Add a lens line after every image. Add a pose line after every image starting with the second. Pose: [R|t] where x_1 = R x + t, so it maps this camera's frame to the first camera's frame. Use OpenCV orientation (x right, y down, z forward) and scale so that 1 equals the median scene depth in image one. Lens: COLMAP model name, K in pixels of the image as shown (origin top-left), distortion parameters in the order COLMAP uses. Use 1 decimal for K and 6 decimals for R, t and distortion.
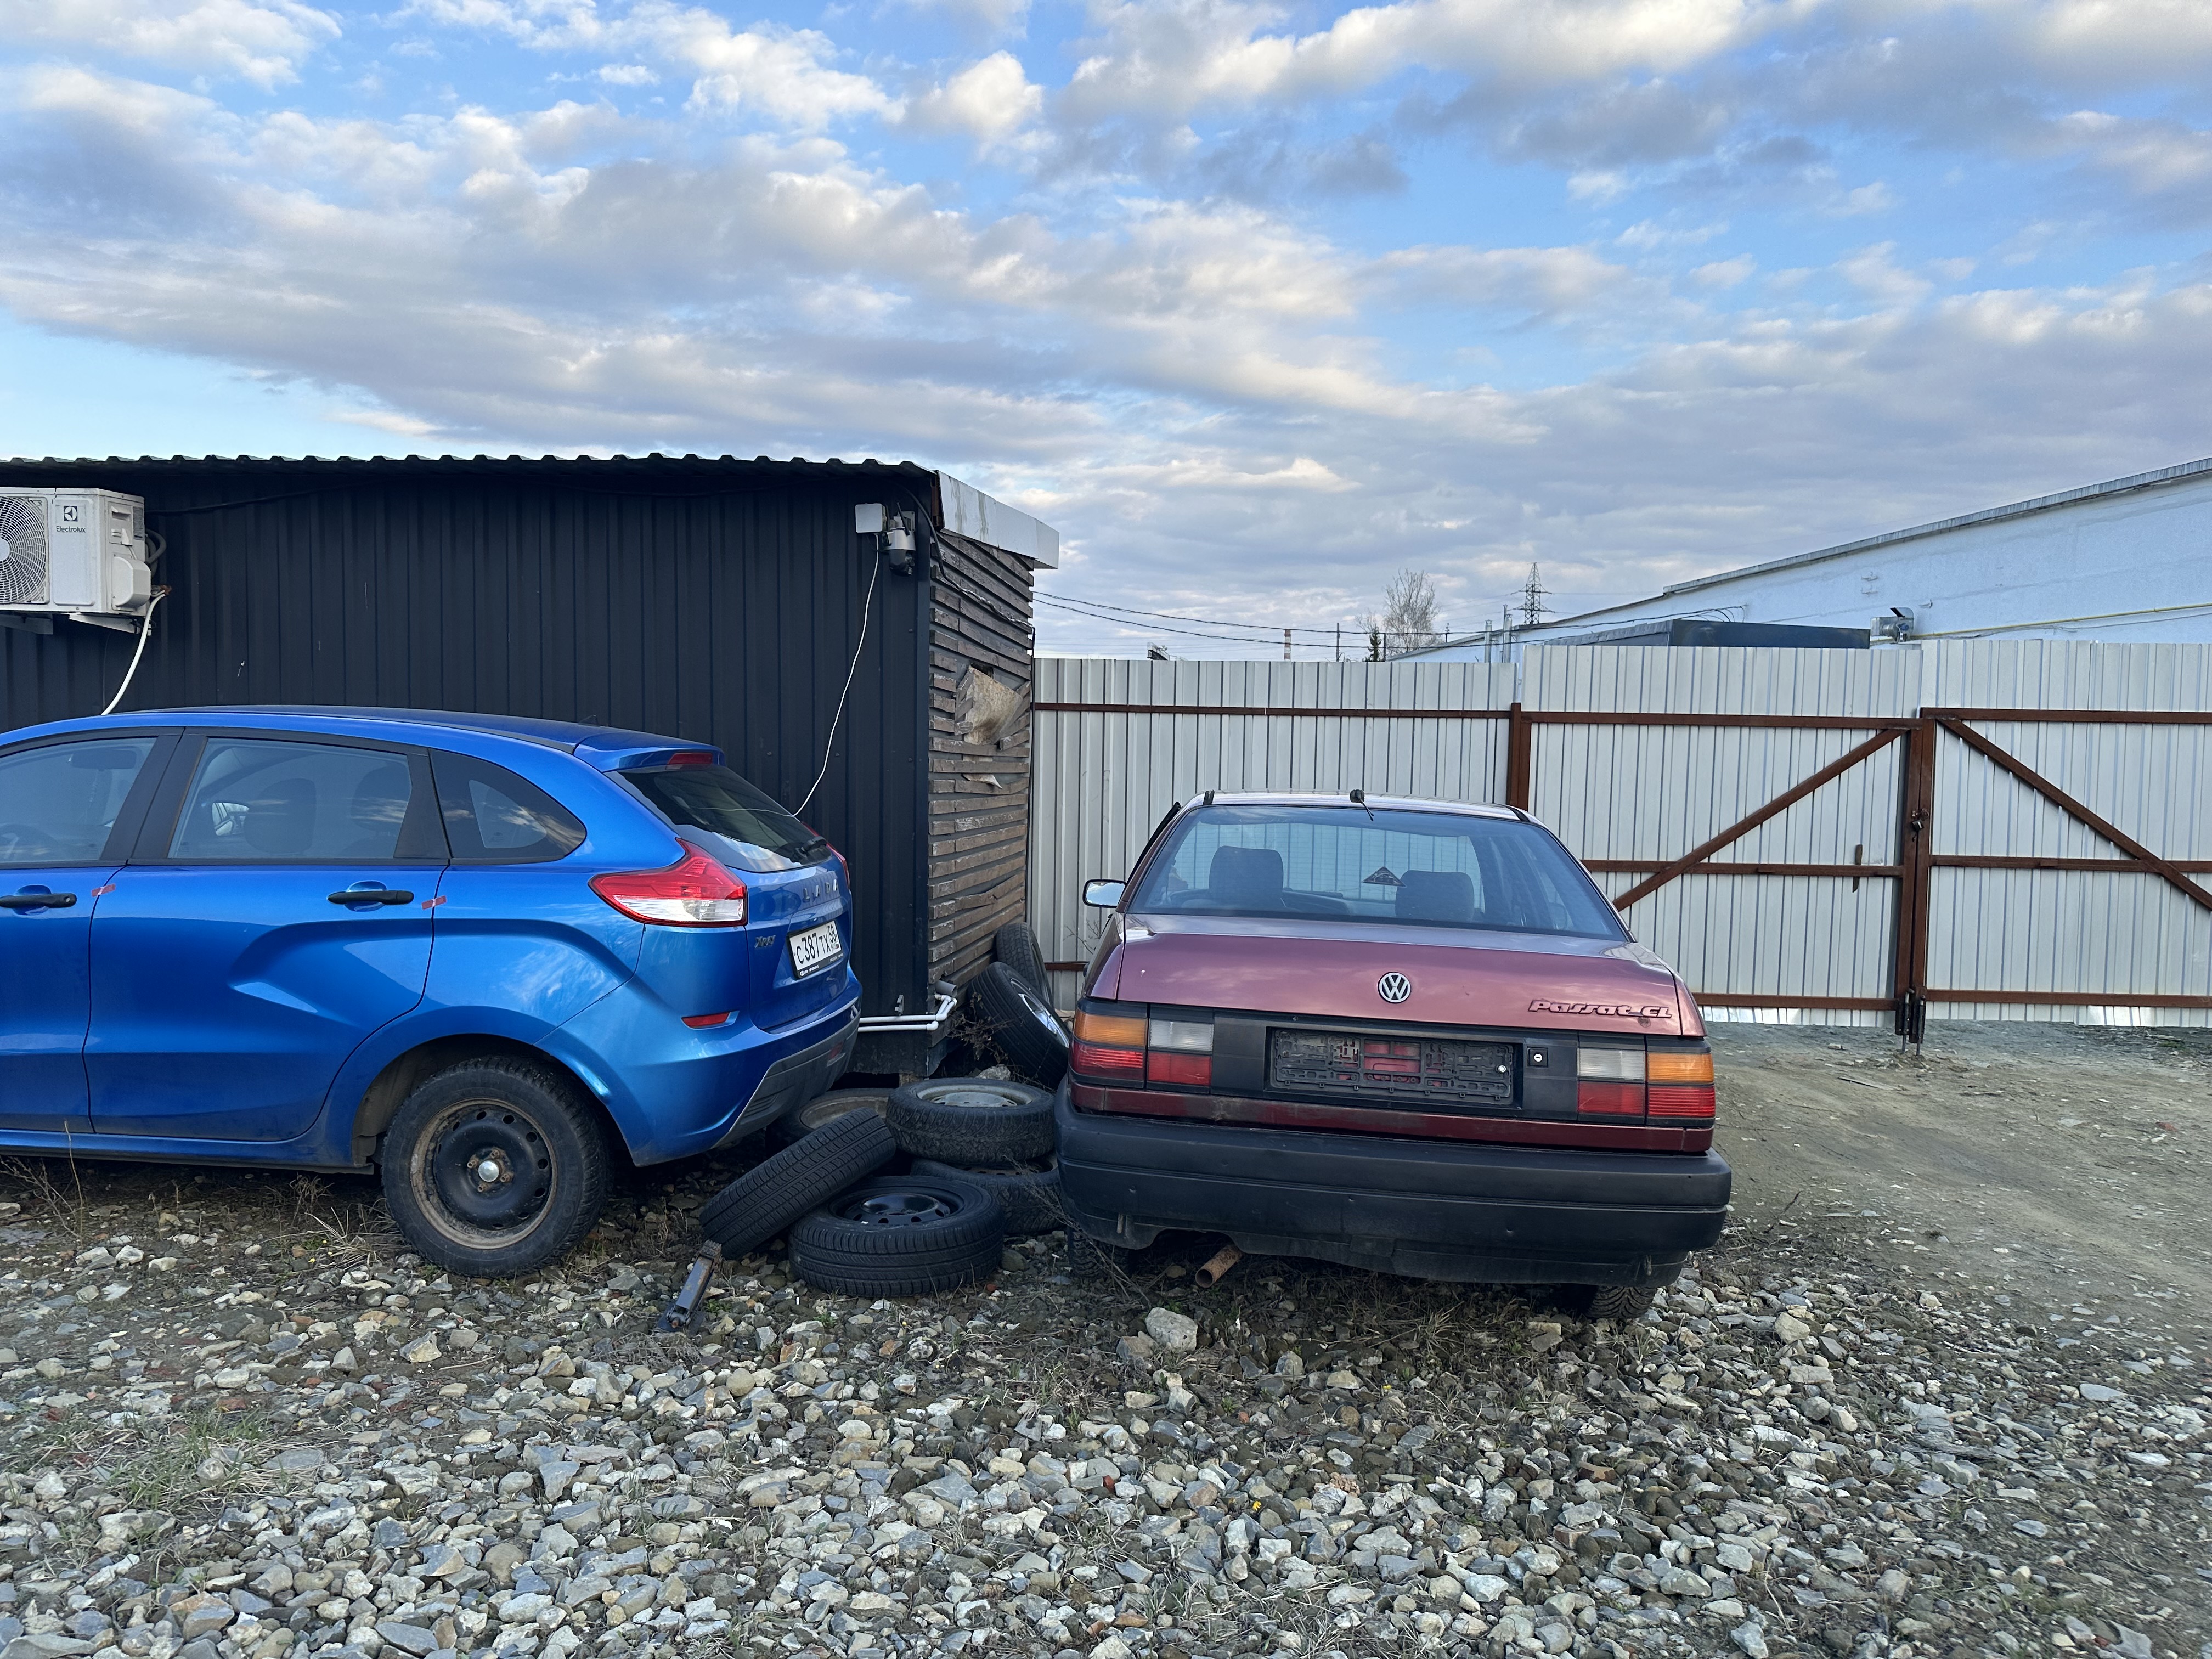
lens RADIAL K [[1589.9, 0, 1098.4], [0, 1589.9, 831.1], [0, 0, 1]] dist [0.031704, -0.034512]
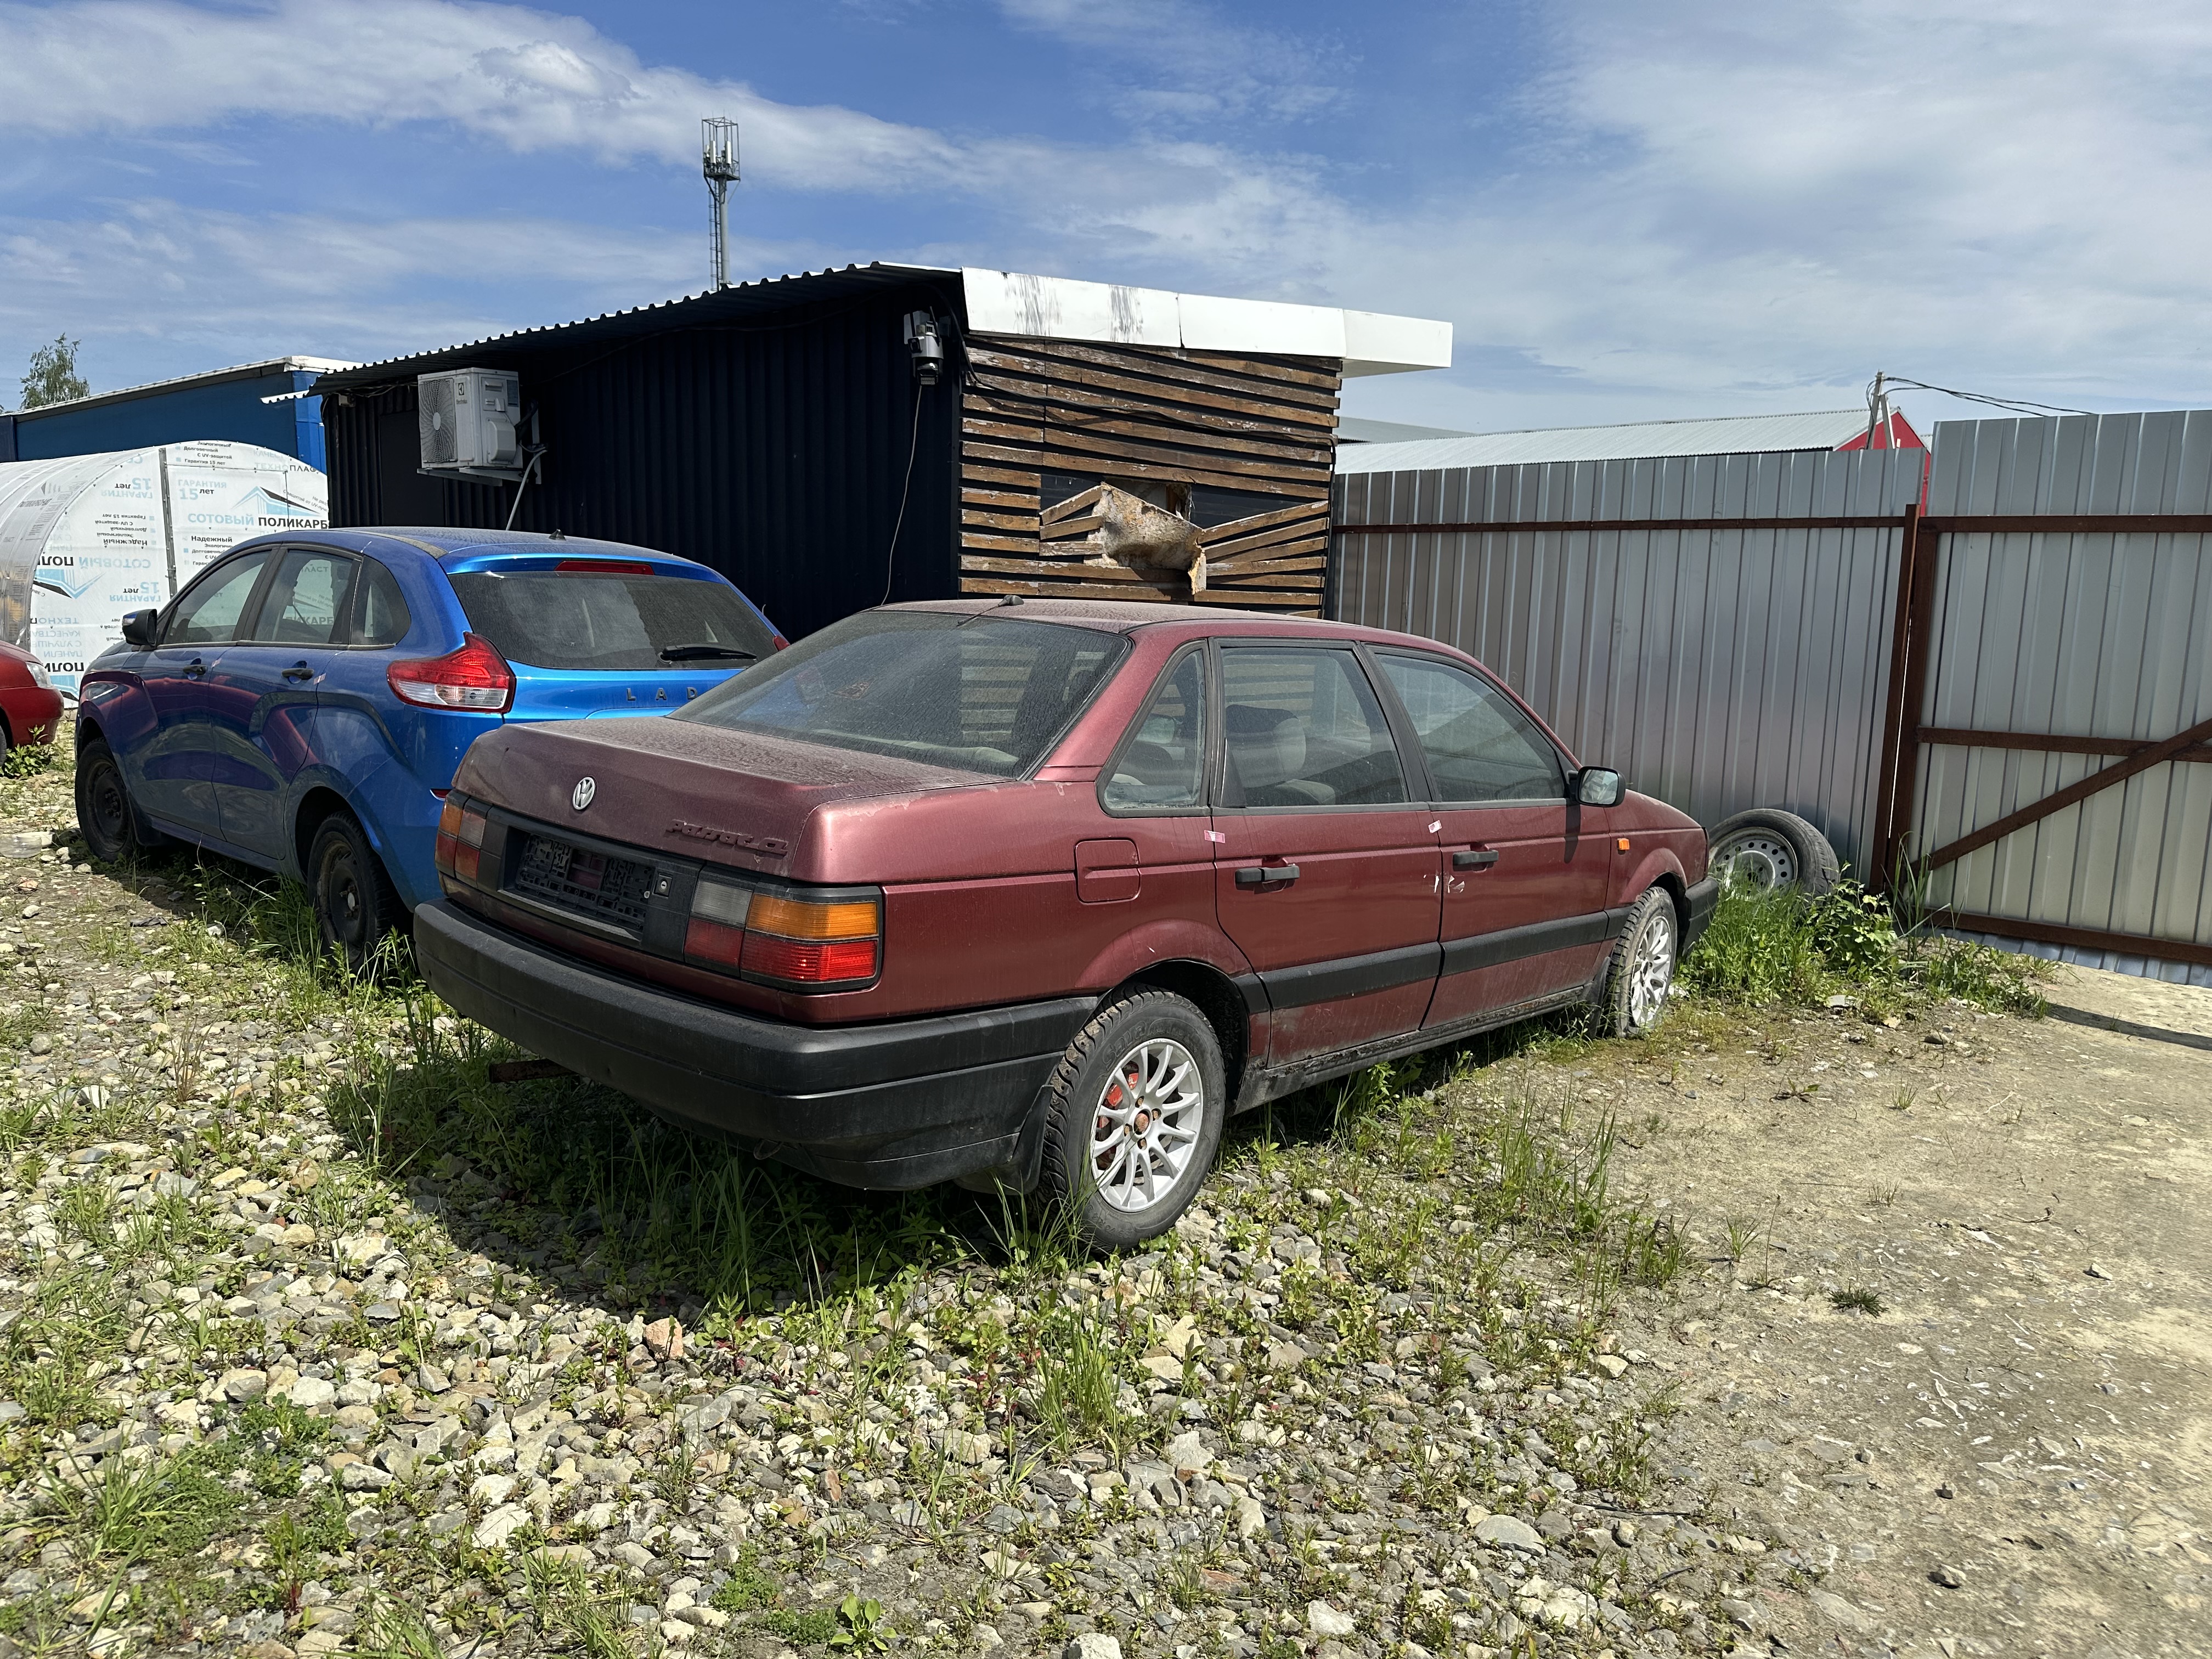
lens RADIAL K [[1589.9, 0, 1095.5], [0, 1589.9, 833.0], [0, 0, 1]] dist [0.031704, -0.034512]
pose [[0.773285, 0.100173, -0.626095, 0.439989], [-0.036481, 0.992834, 0.113794, -0.002380], [0.633008, -0.065155, 0.771399, 0.203404]]
